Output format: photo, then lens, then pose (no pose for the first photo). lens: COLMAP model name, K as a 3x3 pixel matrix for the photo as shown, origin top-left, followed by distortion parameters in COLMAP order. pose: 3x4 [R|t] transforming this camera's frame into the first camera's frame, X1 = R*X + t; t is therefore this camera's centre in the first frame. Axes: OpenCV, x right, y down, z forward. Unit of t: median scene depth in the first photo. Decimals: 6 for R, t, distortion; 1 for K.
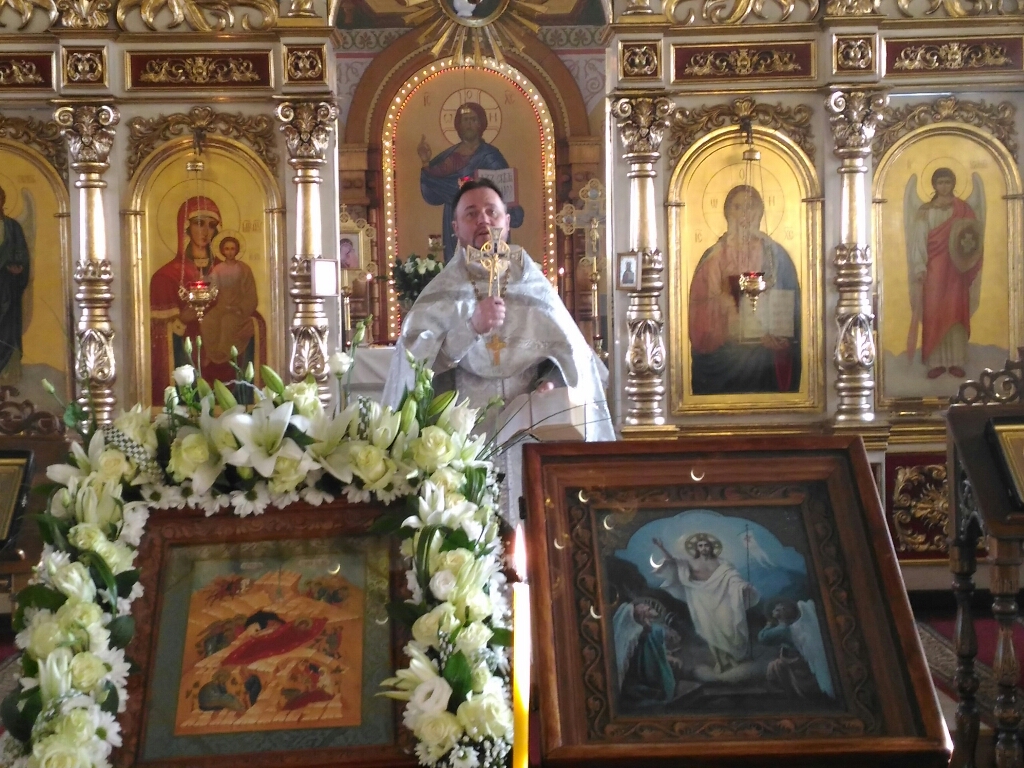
lens RADIAL K [[1791.0, 0, 527.2], [0, 1791.0, 371.6], [0, 0, 1]] dist [0.079359, 0.106071]
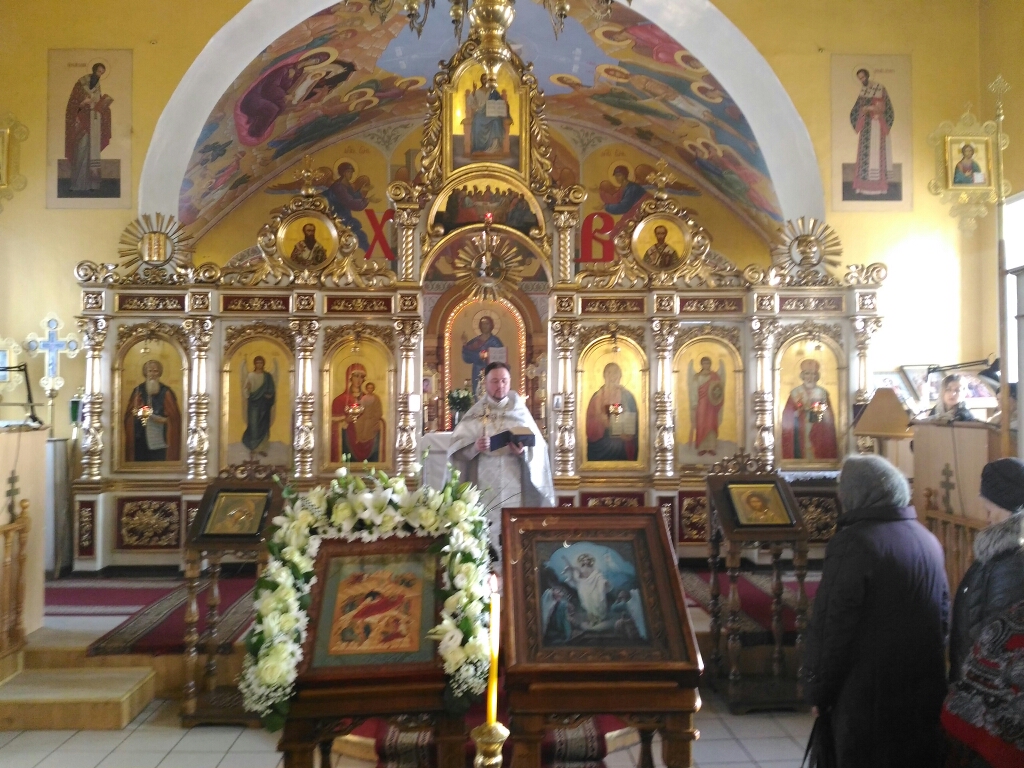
lens RADIAL K [[844.6, 0, 518.8], [0, 844.6, 381.1], [0, 0, 1]] dist [0.103797, -0.194674]
pose [[0.999731, 0.021640, 0.008310, 0.001466], [-0.020984, 0.997168, -0.072222, -0.008198], [-0.009849, 0.072029, 0.997354, -0.000384]]
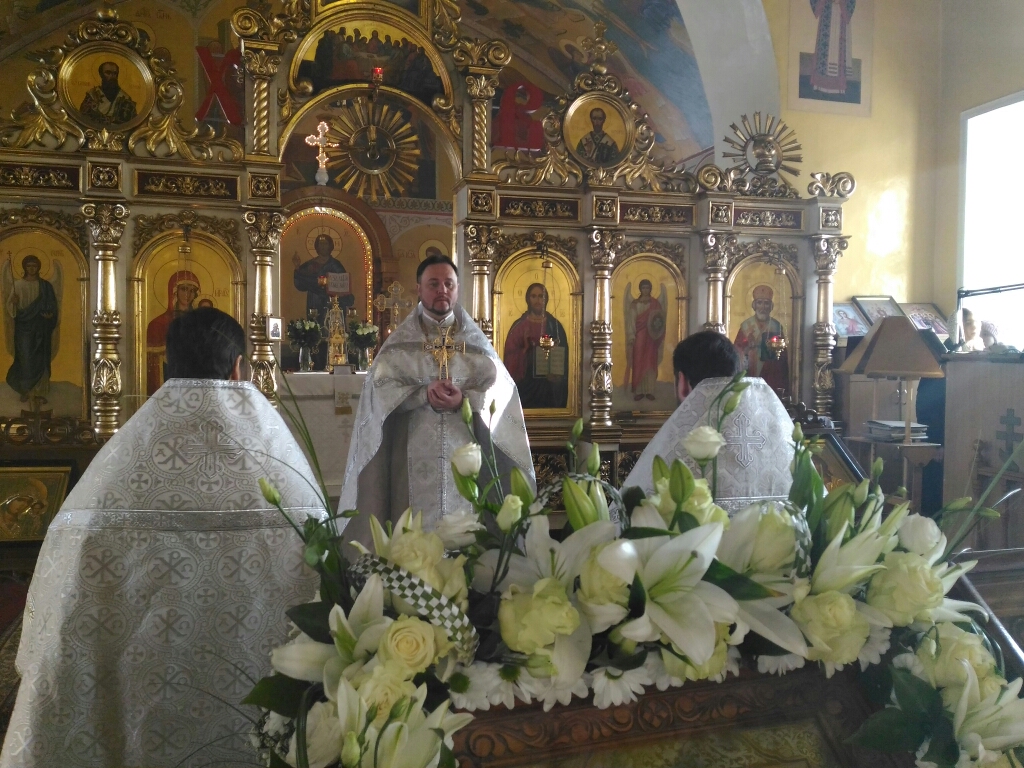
lens RADIAL K [[954.0, 0, 598.9], [0, 954.0, 385.4], [0, 0, 1]] dist [0.091264, -0.167987]
pose [[0.967370, 0.021526, 0.252451, -0.051394], [-0.020518, 0.999768, -0.006626, -0.004798], [-0.252535, 0.001230, 0.967587, 0.145572]]
